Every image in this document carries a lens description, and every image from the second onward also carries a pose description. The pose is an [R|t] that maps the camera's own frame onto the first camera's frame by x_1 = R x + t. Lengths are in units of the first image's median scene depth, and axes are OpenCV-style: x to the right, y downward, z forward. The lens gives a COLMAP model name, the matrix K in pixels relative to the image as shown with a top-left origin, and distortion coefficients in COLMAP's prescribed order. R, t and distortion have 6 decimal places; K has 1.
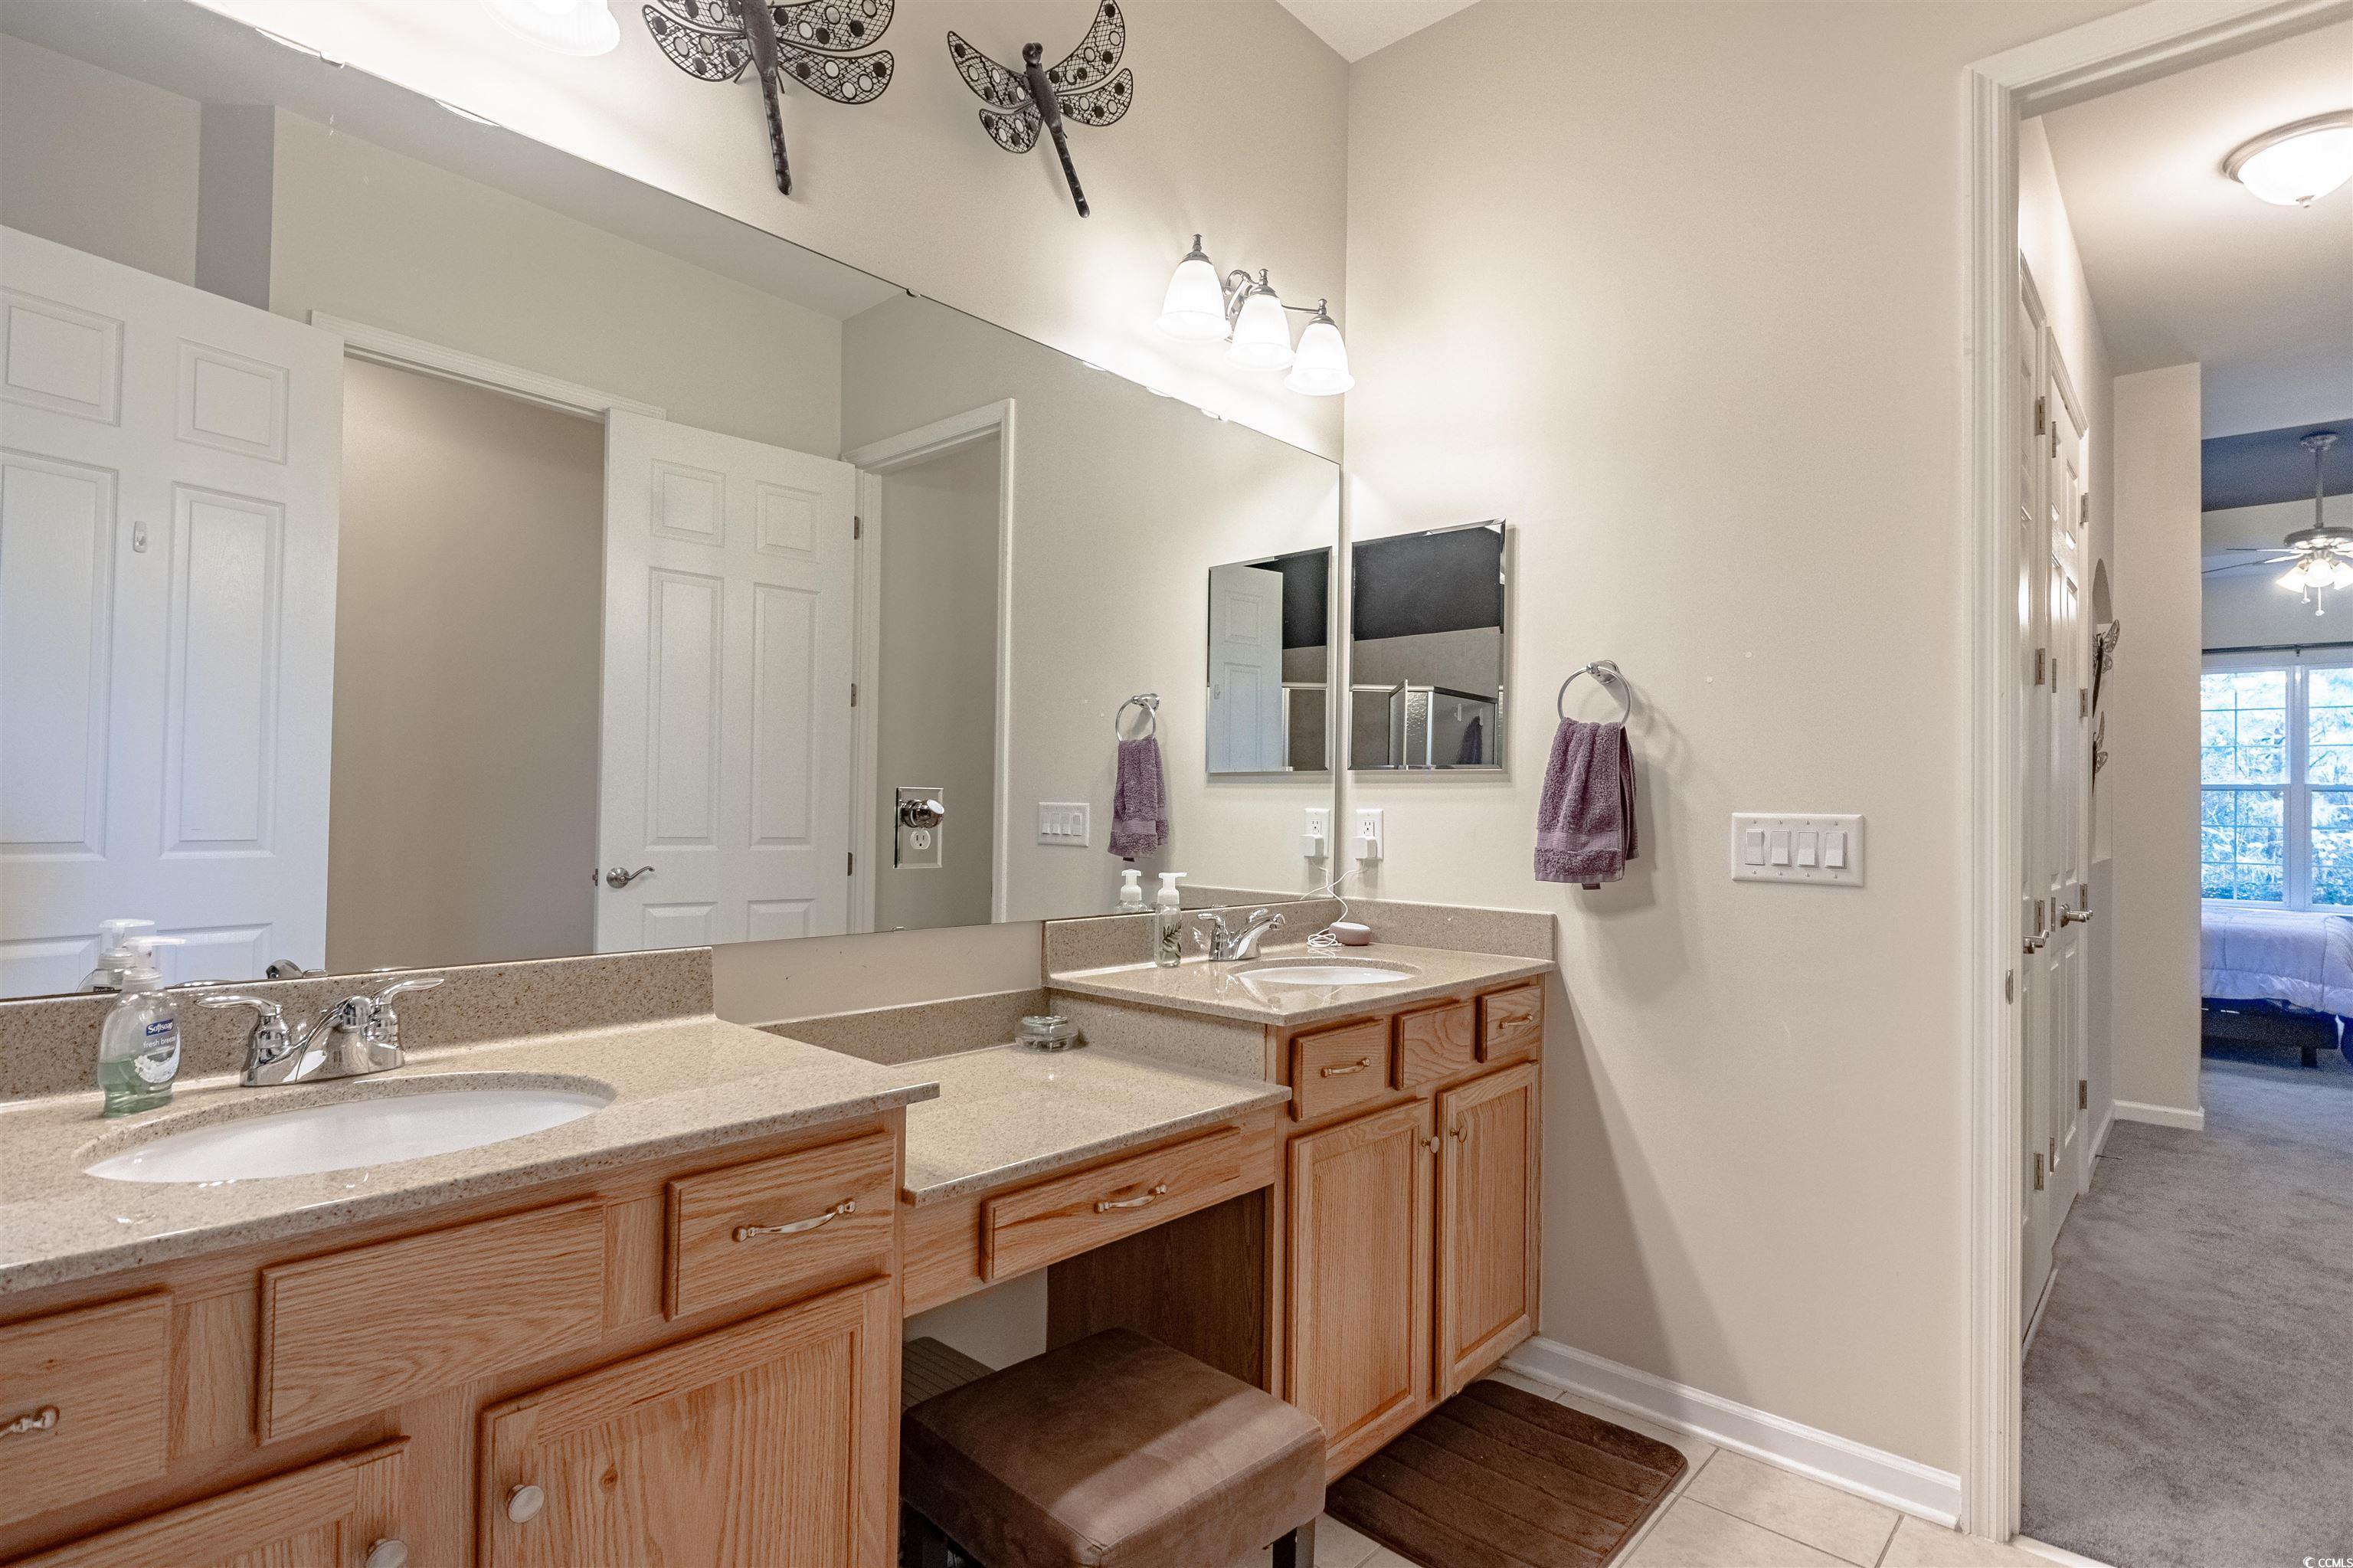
lens RADIAL K [[1164.6, 0, 1176.5], [0, 1164.6, 784.0], [0, 0, 1]] dist [0.002680, 0.000631]
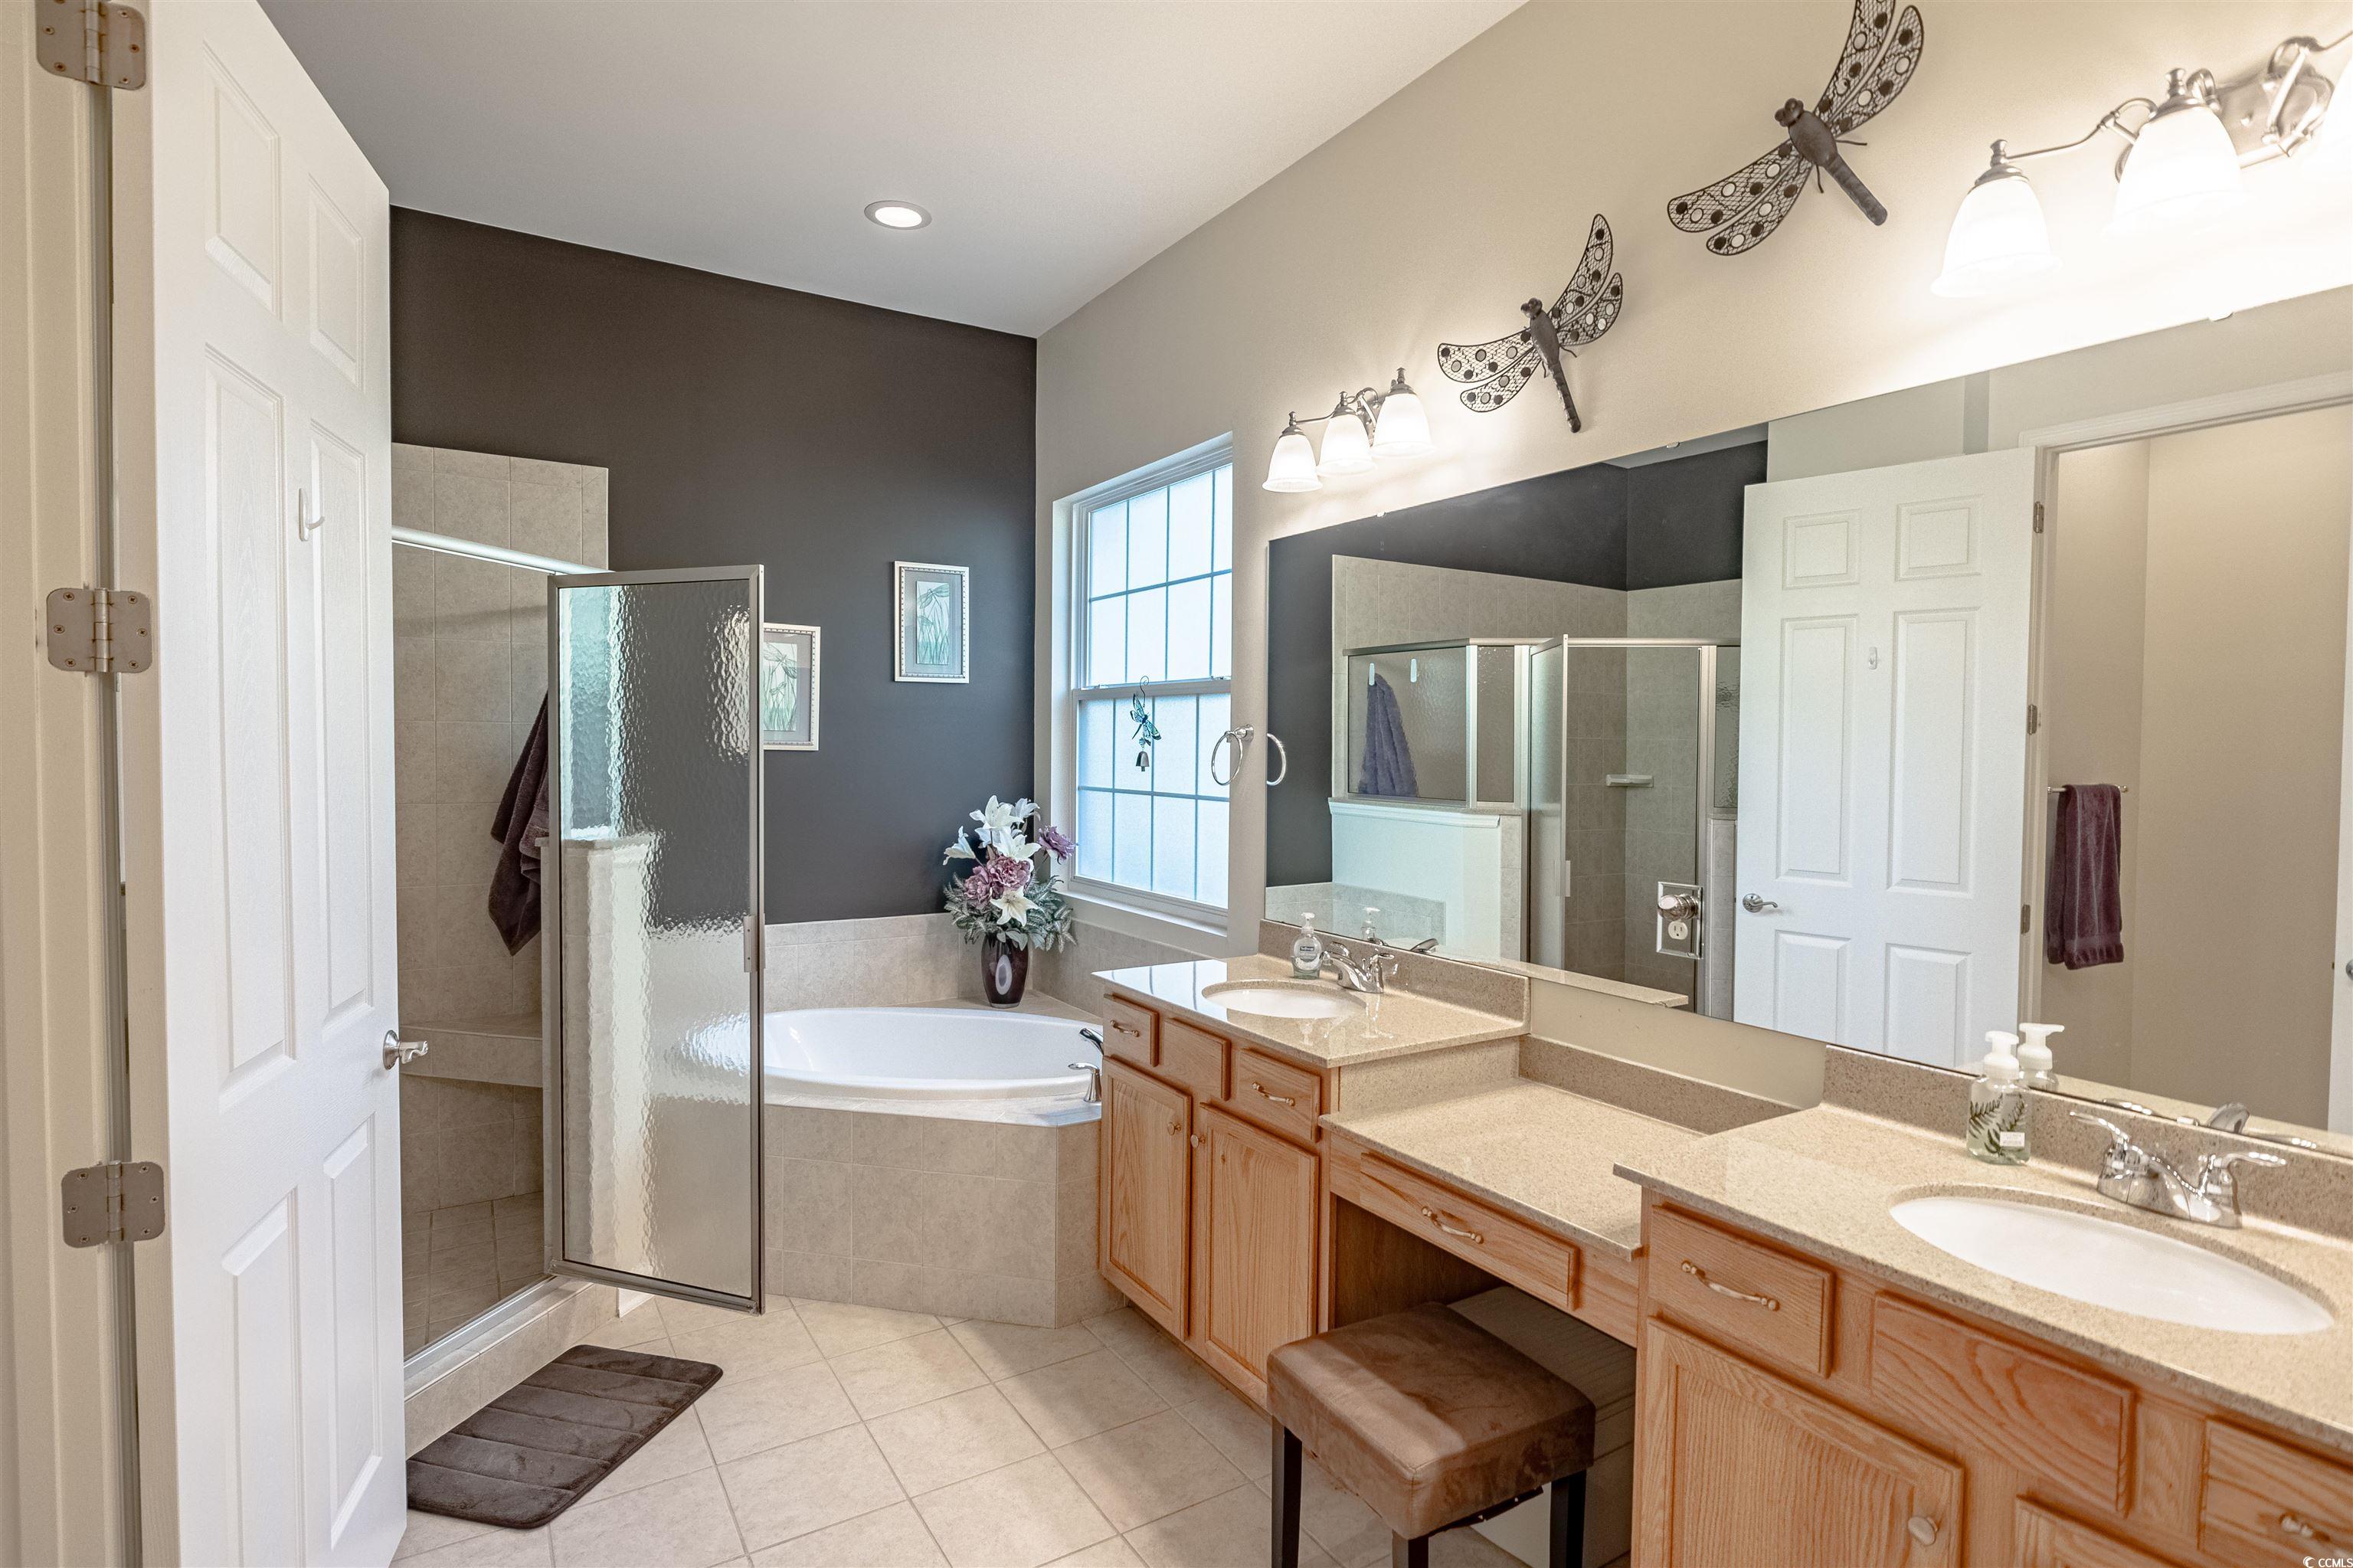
lens RADIAL K [[1164.6, 0, 1176.5], [0, 1164.6, 784.0], [0, 0, 1]] dist [0.002680, 0.000631]
pose [[-0.270544, 0.002961, -0.962703, 0.977266], [-0.003768, 0.999984, 0.004134, -0.093791], [0.962700, 0.004746, -0.270529, 0.832696]]
